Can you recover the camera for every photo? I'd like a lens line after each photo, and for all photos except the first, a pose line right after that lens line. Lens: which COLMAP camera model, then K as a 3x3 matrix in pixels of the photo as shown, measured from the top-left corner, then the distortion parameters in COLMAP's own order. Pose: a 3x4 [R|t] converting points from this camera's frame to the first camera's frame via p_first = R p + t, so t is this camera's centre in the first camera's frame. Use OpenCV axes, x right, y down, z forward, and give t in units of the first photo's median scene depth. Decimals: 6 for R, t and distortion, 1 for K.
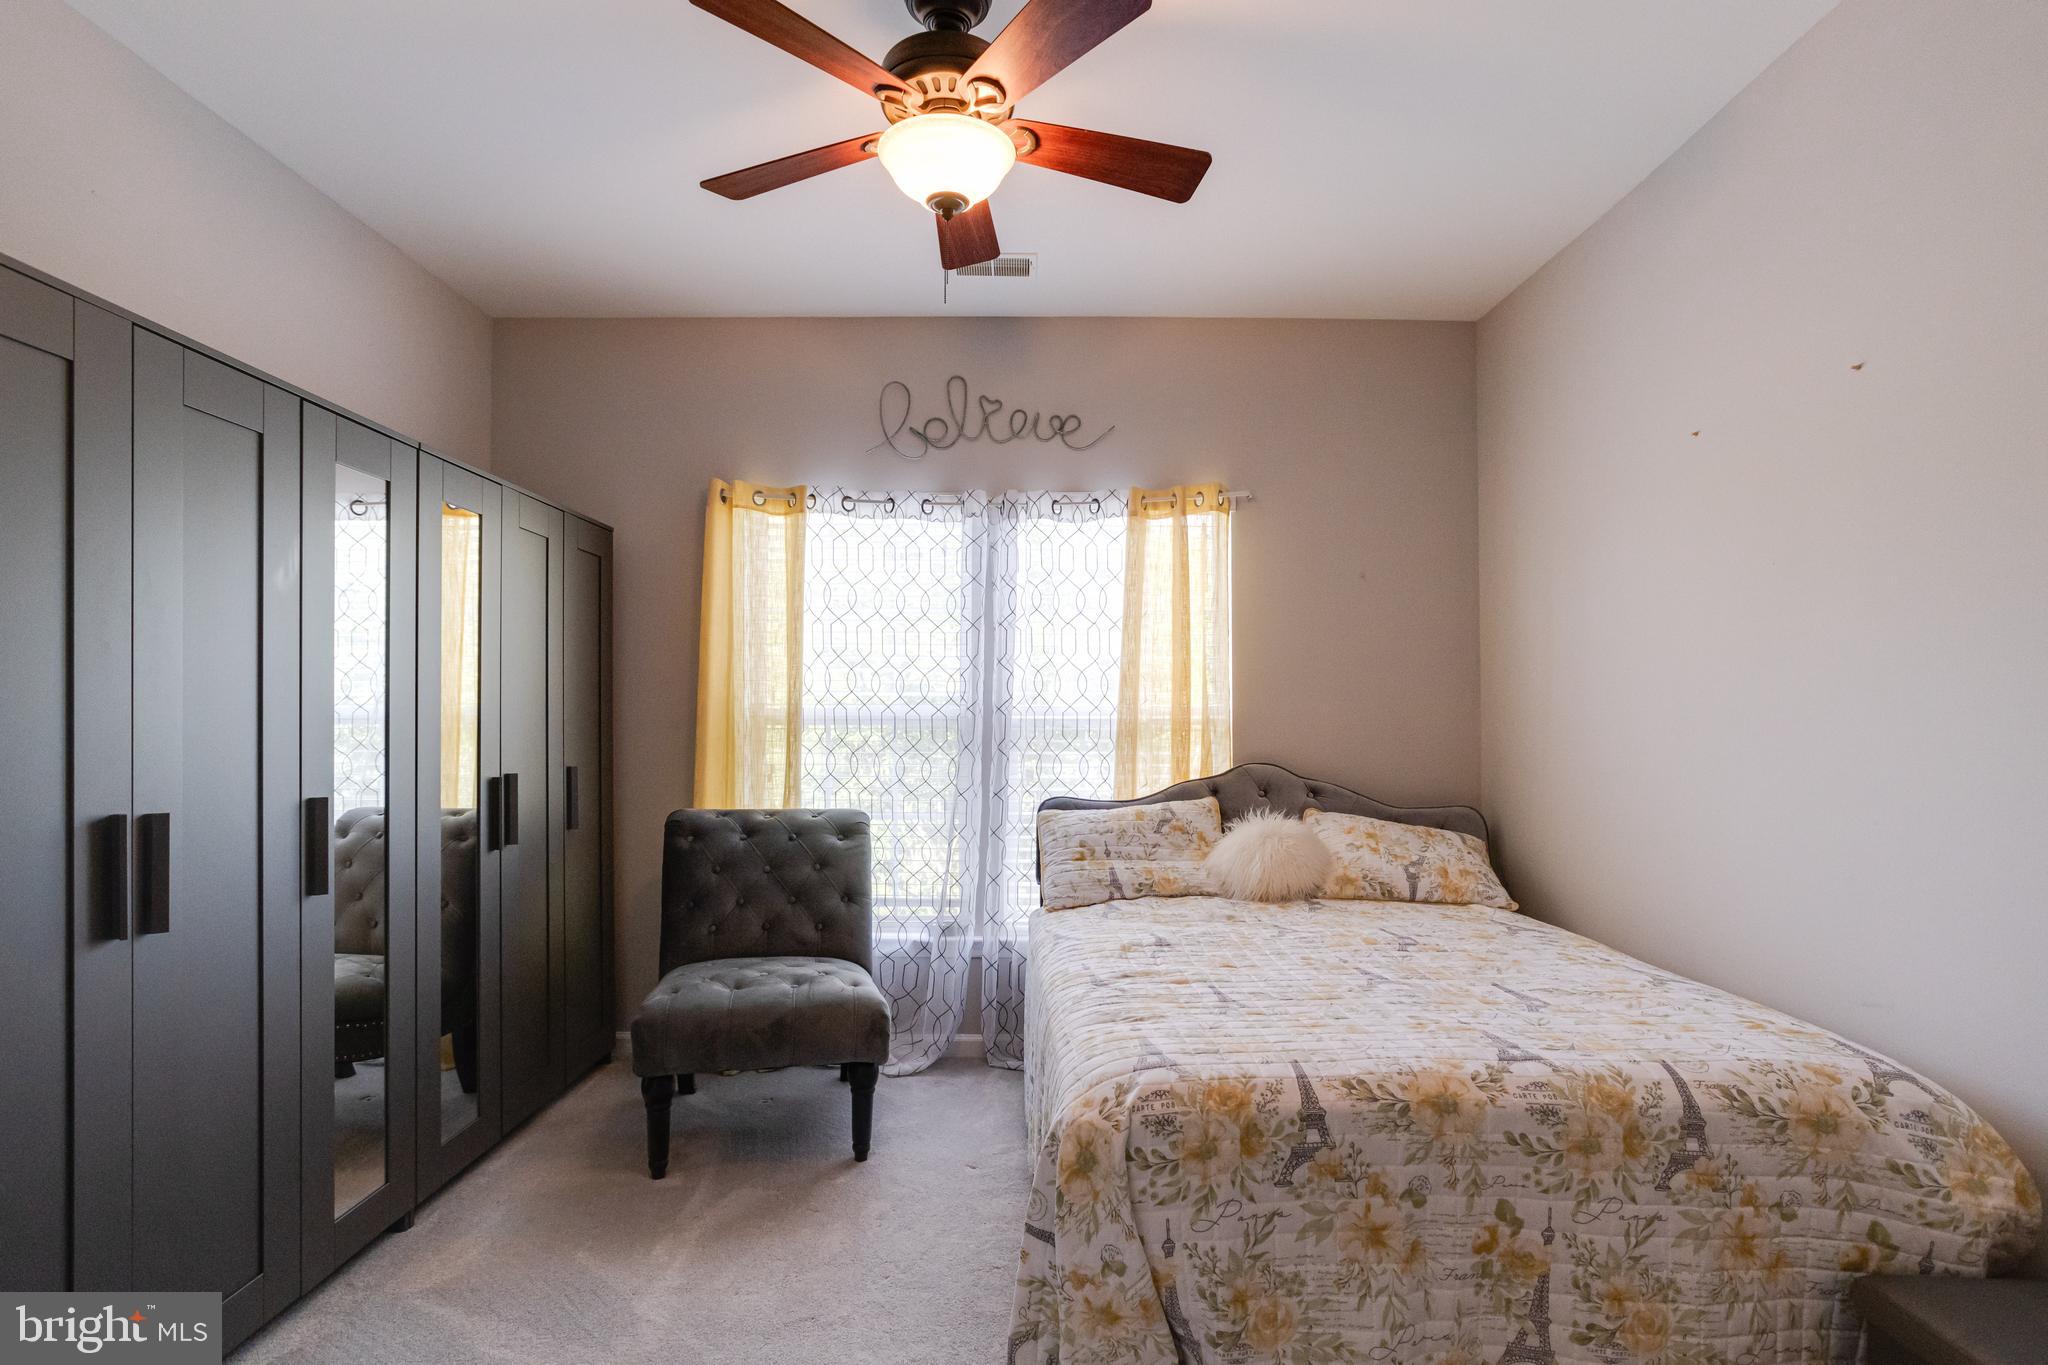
lens RADIAL K [[1000.6, 0, 1024.4], [0, 1000.6, 668.7], [0, 0, 1]] dist [-0.040061, 0.021890]
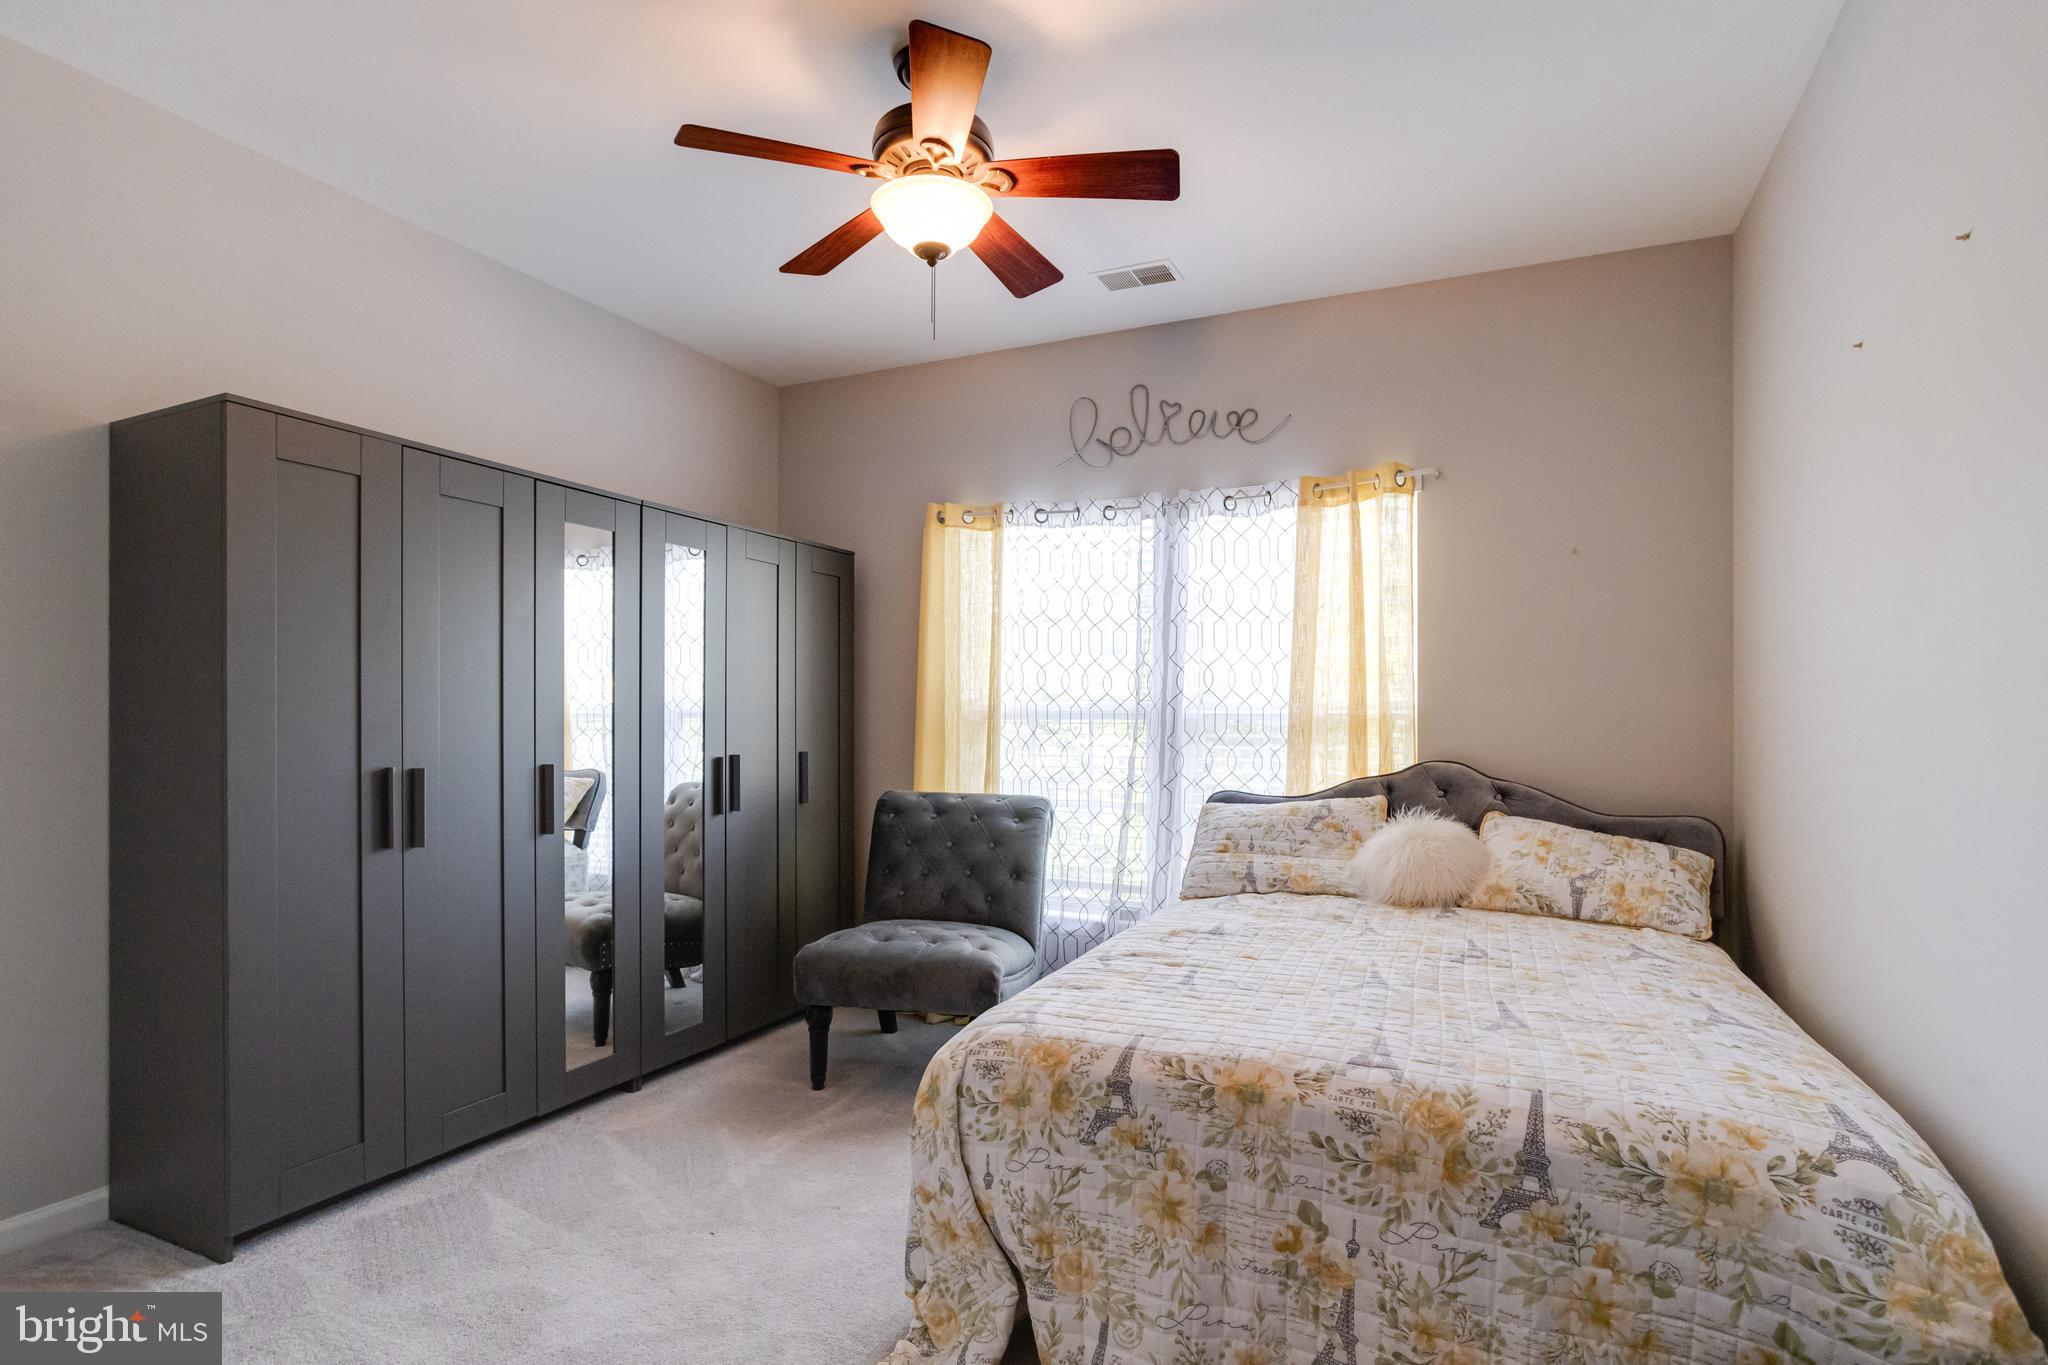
lens RADIAL K [[993.8, 0, 1031.9], [0, 993.8, 678.8], [0, 0, 1]] dist [-0.041067, 0.023545]
pose [[0.910410, -0.014159, -0.413466, 0.636309], [0.016716, 0.999857, 0.002567, 0.022948], [0.413370, -0.009248, 0.910516, 0.023557]]
